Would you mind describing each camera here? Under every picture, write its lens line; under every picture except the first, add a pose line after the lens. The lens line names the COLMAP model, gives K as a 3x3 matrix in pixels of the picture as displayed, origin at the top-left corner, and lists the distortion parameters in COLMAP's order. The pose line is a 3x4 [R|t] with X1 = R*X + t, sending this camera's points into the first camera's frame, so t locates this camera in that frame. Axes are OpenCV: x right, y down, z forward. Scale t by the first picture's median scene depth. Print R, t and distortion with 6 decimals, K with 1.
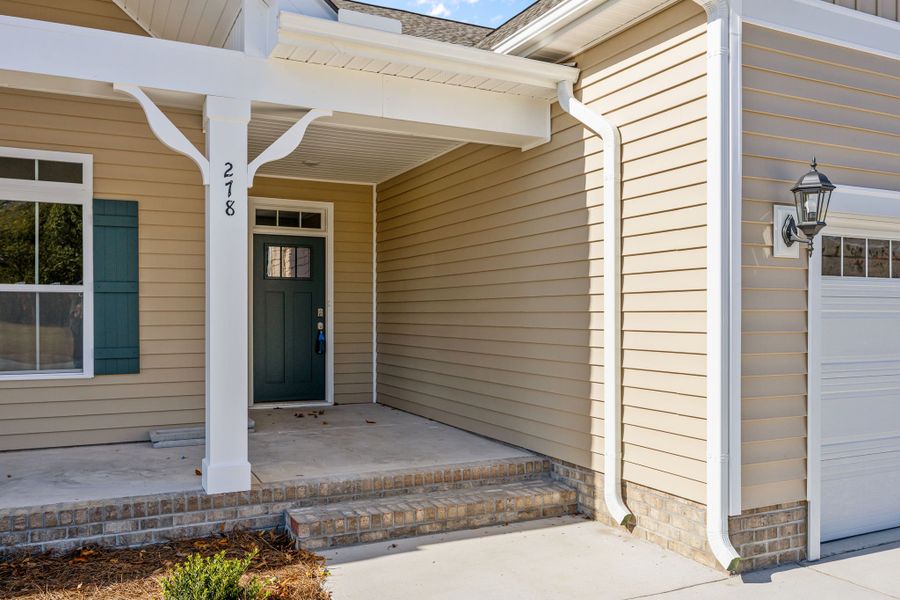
lens RADIAL K [[729.0, 0, 450.0], [0, 729.0, 319.1], [0, 0, 1]] dist [0.002428, 0.000078]
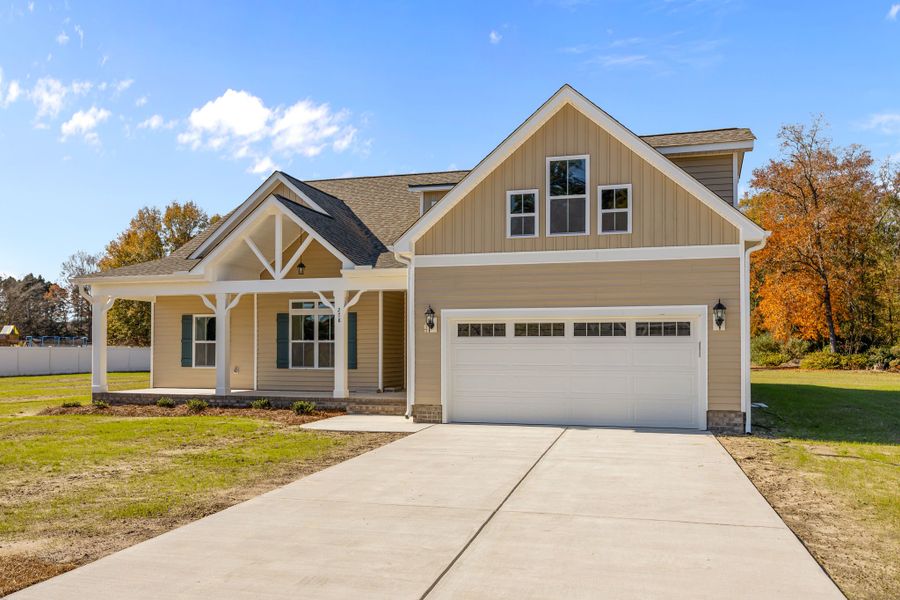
lens RADIAL K [[729.0, 0, 450.0], [0, 729.0, 319.1], [0, 0, 1]] dist [0.002428, 0.000078]
pose [[0.747054, -0.030036, -0.664084, 2.464638], [-0.003539, 0.998785, -0.049155, 0.020331], [0.664754, 0.039071, 0.746040, -1.319520]]
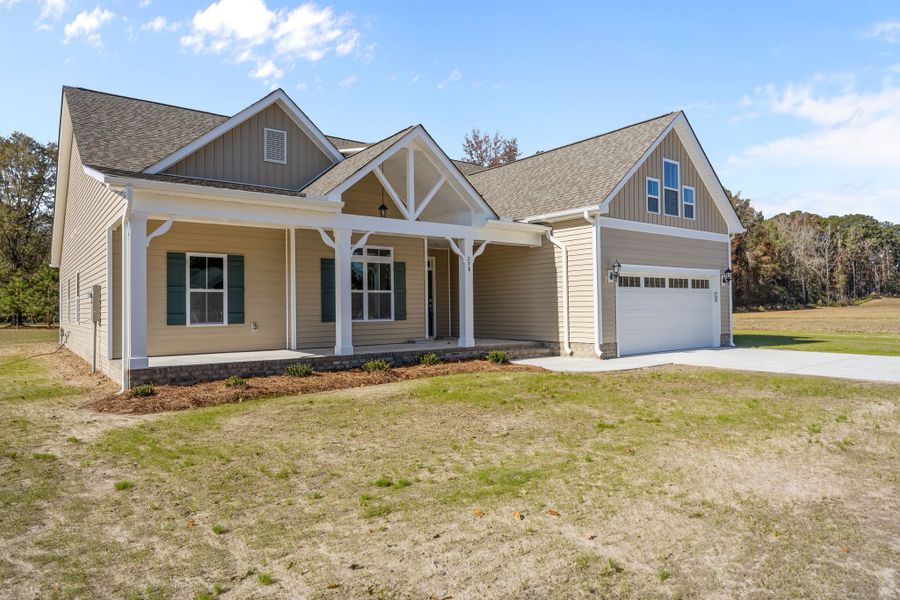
lens RADIAL K [[558.8, 0, 446.2], [0, 558.8, 299.2], [0, 0, 1]] dist [-0.002005, 0.003056]
pose [[0.980046, -0.011311, 0.198451, -0.936521], [0.015944, 0.999636, -0.021765, 0.055435], [-0.198133, 0.024495, 0.979869, -1.655273]]
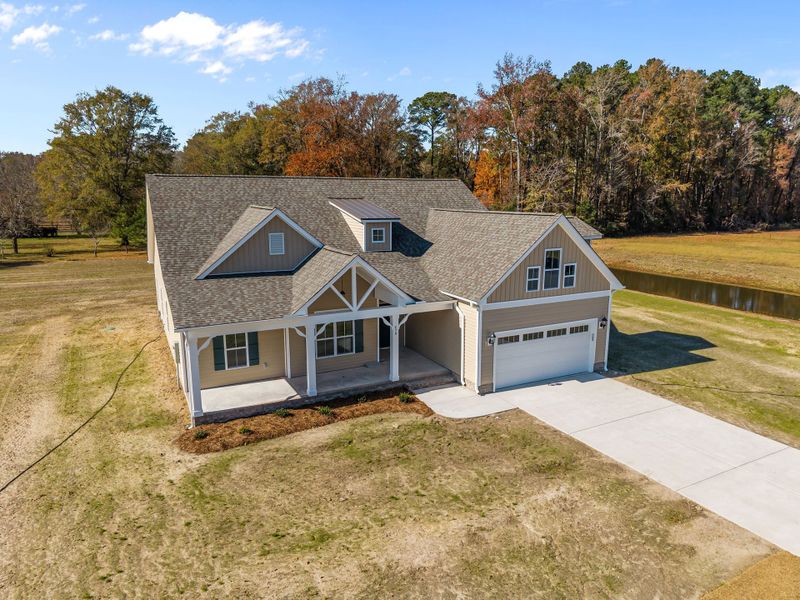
lens RADIAL K [[525.9, 0, 400.0], [0, 525.9, 300.0], [0, 0, 1]] dist [0.083928, -0.118122]
pose [[0.999812, -0.005225, 0.018680, -0.331820], [0.001480, 0.980773, 0.195148, -1.170478], [-0.019340, -0.195083, 0.980596, -2.880911]]
